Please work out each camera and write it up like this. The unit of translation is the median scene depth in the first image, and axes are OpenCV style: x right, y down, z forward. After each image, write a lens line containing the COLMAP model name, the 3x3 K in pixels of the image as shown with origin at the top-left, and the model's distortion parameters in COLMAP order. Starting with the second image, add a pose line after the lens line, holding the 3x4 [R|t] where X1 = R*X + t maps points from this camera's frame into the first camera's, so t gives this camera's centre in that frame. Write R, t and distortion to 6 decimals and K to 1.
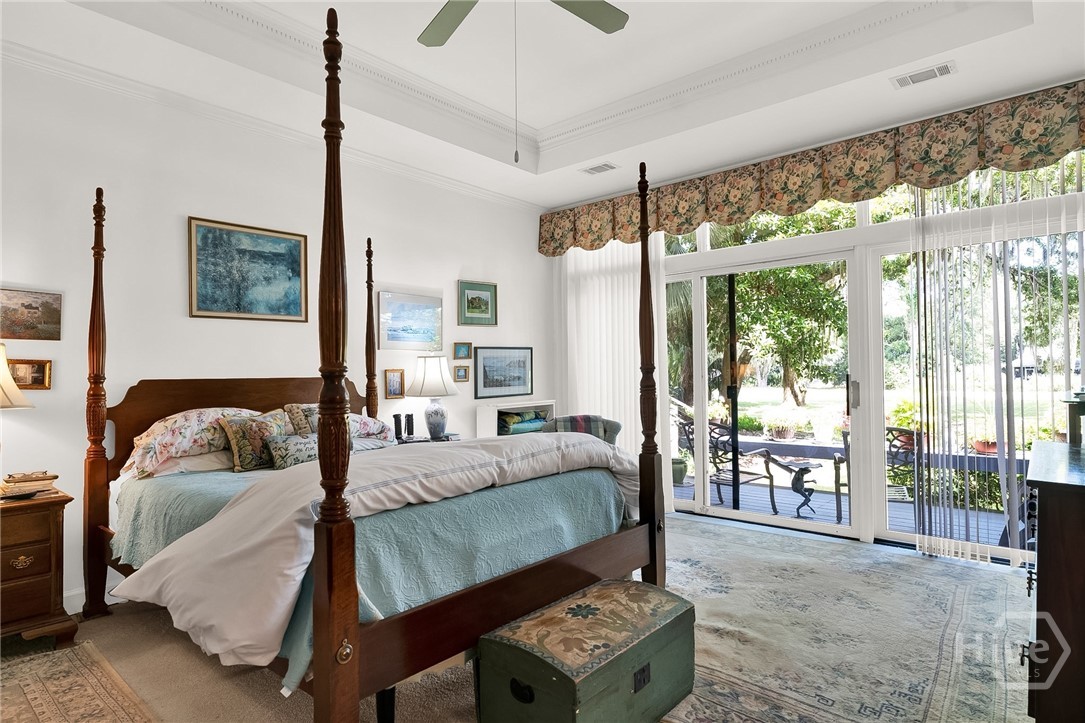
lens RADIAL K [[593.1, 0, 546.9], [0, 593.1, 360.4], [0, 0, 1]] dist [-0.013248, 0.007633]
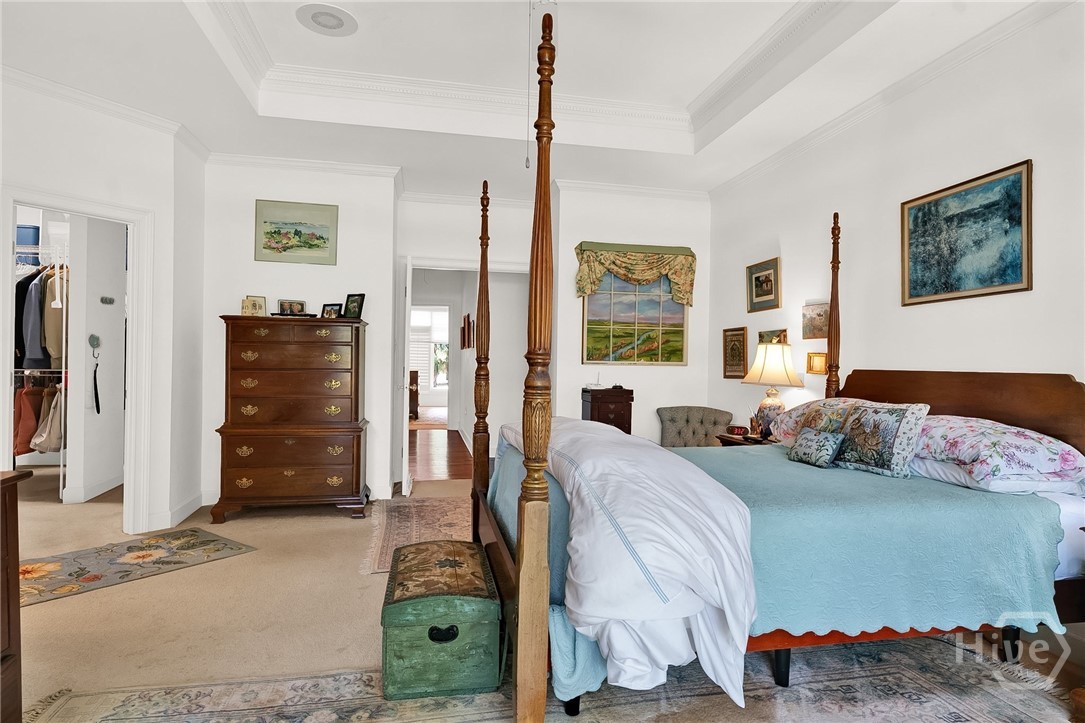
lens RADIAL K [[593.1, 0, 540.2], [0, 593.1, 364.2], [0, 0, 1]] dist [-0.013248, 0.007633]
pose [[-0.612989, 0.004235, -0.790080, 0.496118], [0.008134, 0.999966, -0.000950, 0.016624], [0.790049, -0.007009, -0.613003, 1.055024]]
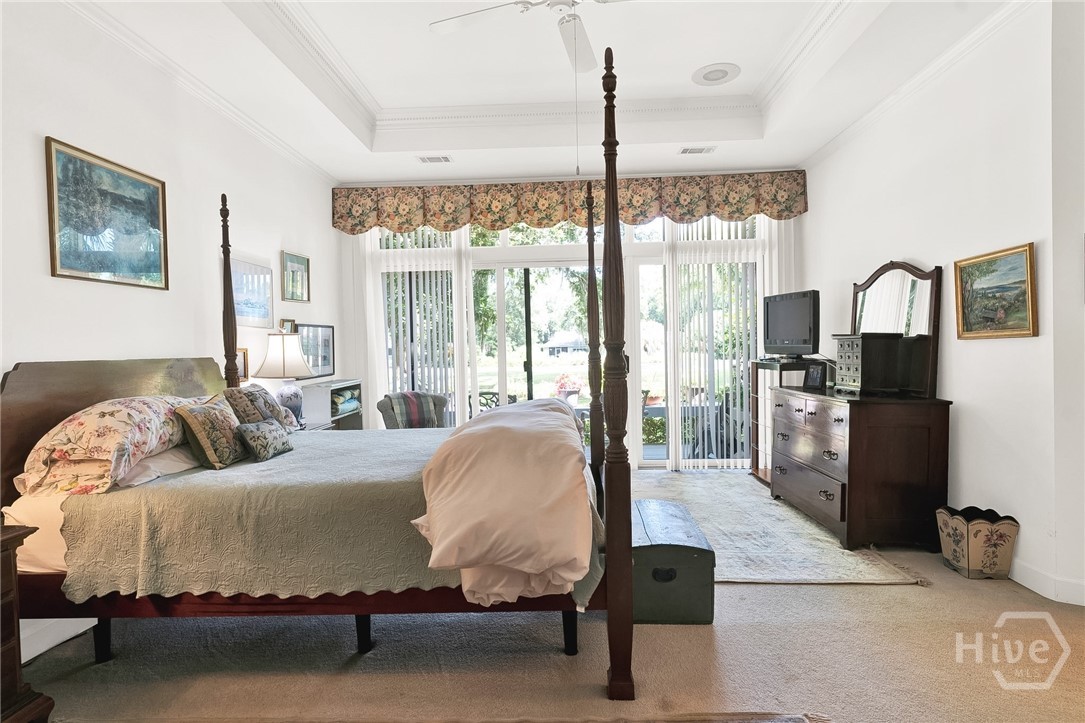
lens RADIAL K [[593.1, 0, 547.8], [0, 593.1, 357.3], [0, 0, 1]] dist [-0.013248, 0.007633]
pose [[0.778258, -0.014601, 0.627775, -0.551834], [-0.001758, 0.999675, 0.025430, 0.006495], [-0.627942, -0.020895, 0.777980, 0.046892]]
